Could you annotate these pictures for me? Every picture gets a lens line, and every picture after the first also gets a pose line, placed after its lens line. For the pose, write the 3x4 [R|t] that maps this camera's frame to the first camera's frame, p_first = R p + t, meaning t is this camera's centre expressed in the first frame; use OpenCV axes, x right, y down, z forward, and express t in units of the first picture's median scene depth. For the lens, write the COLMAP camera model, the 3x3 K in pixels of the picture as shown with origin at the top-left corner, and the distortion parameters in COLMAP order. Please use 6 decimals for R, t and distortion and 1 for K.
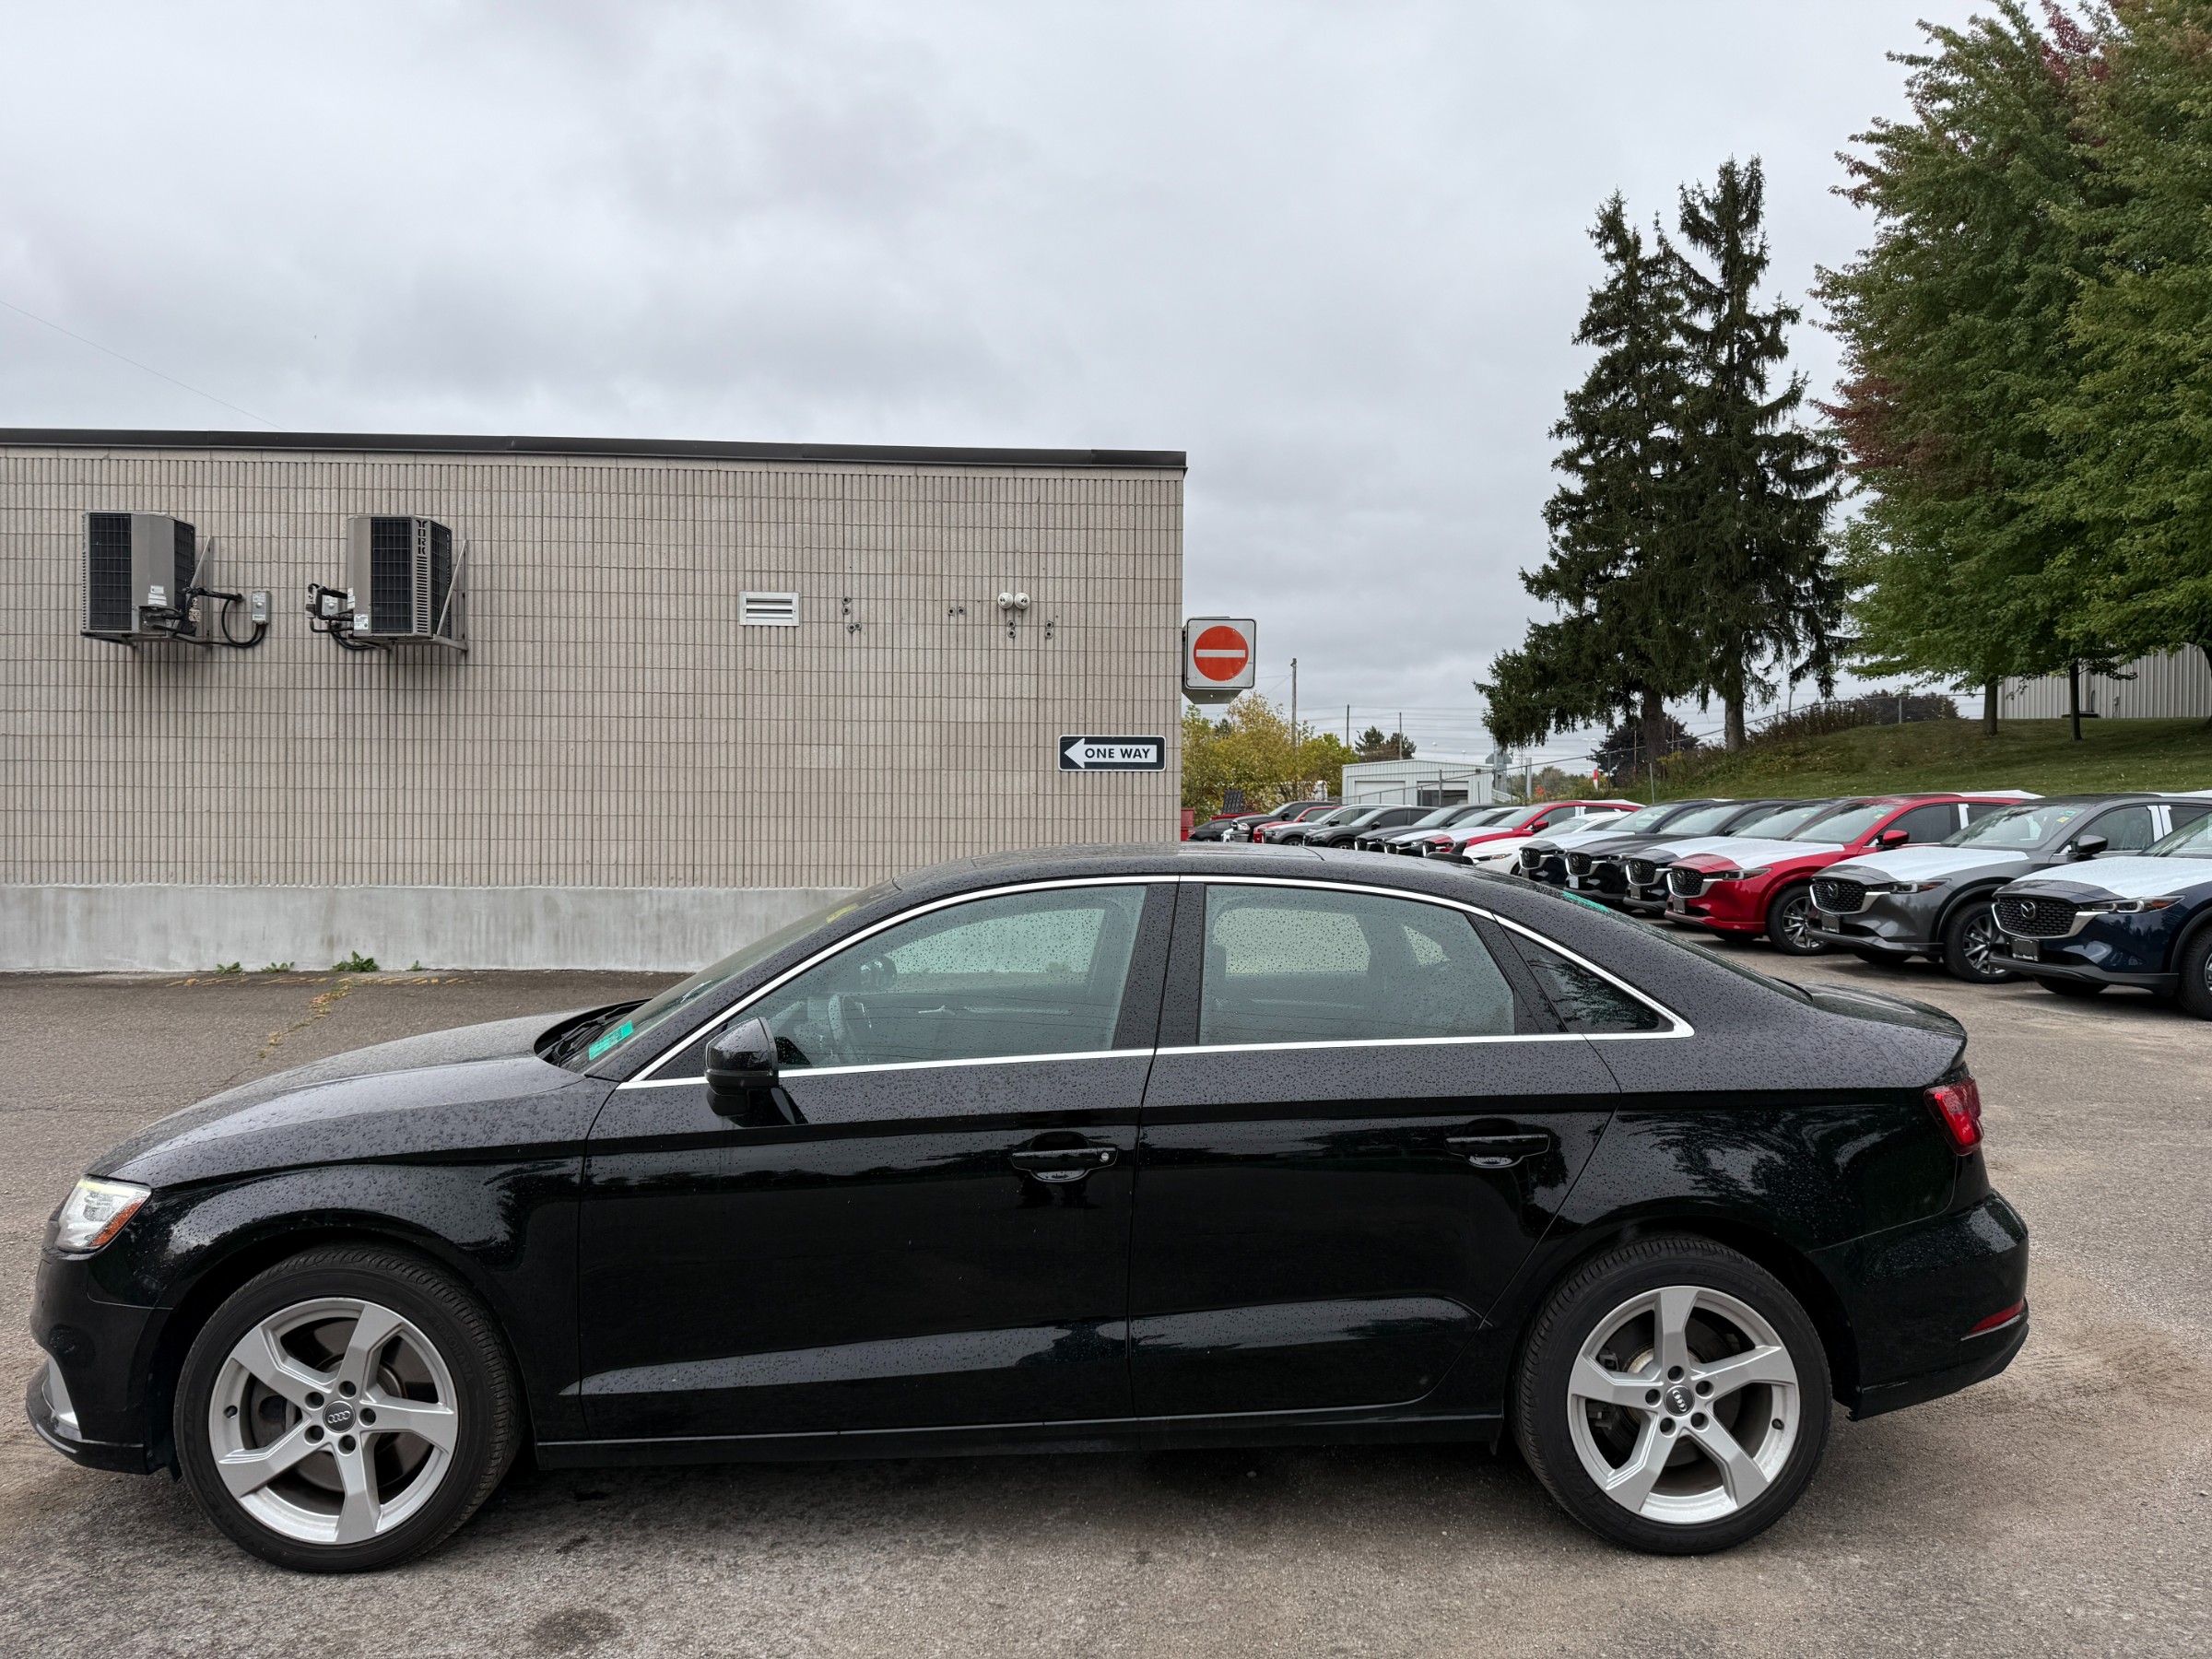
lens RADIAL K [[1582.2, 0, 1103.6], [0, 1582.2, 821.7], [0, 0, 1]] dist [-0.002608, -0.010185]
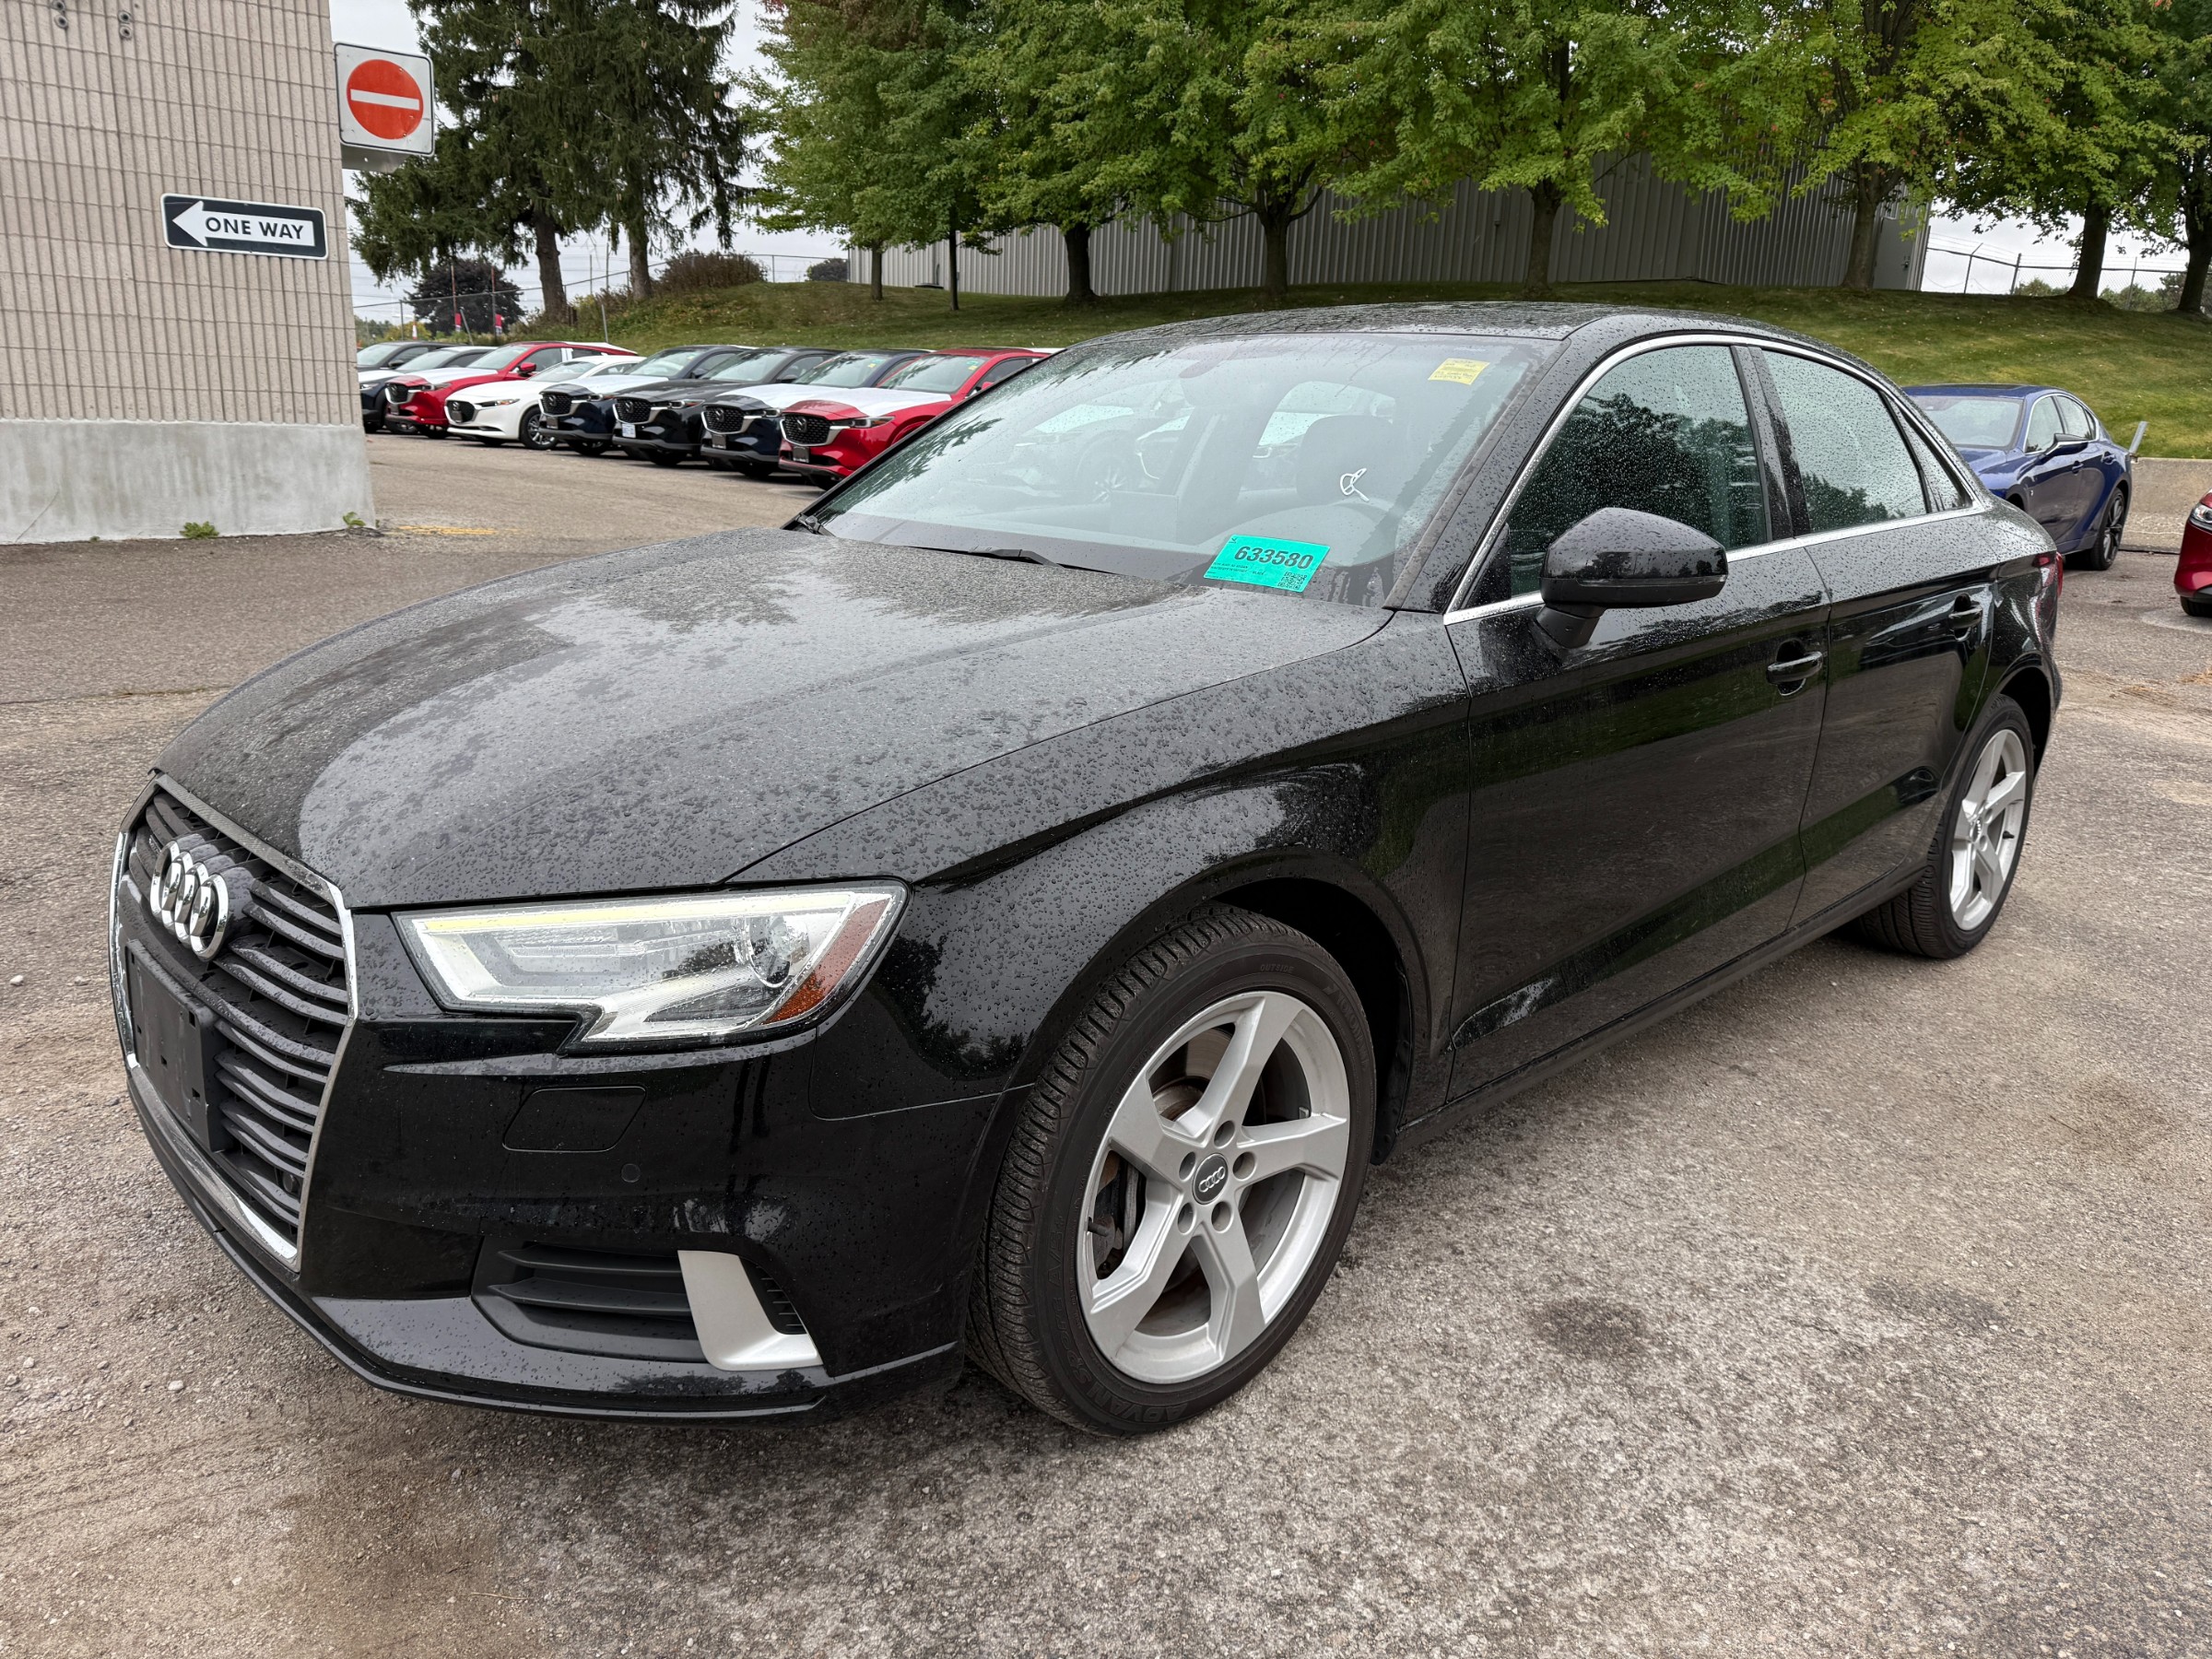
lens RADIAL K [[1582.2, 0, 1106.0], [0, 1582.2, 829.2], [0, 0, 1]] dist [-0.002608, -0.010185]
pose [[0.745926, -0.149117, 0.649121, -0.091826], [-0.034023, 0.964811, 0.260735, 0.008899], [-0.665159, -0.216574, 0.714604, 0.074439]]
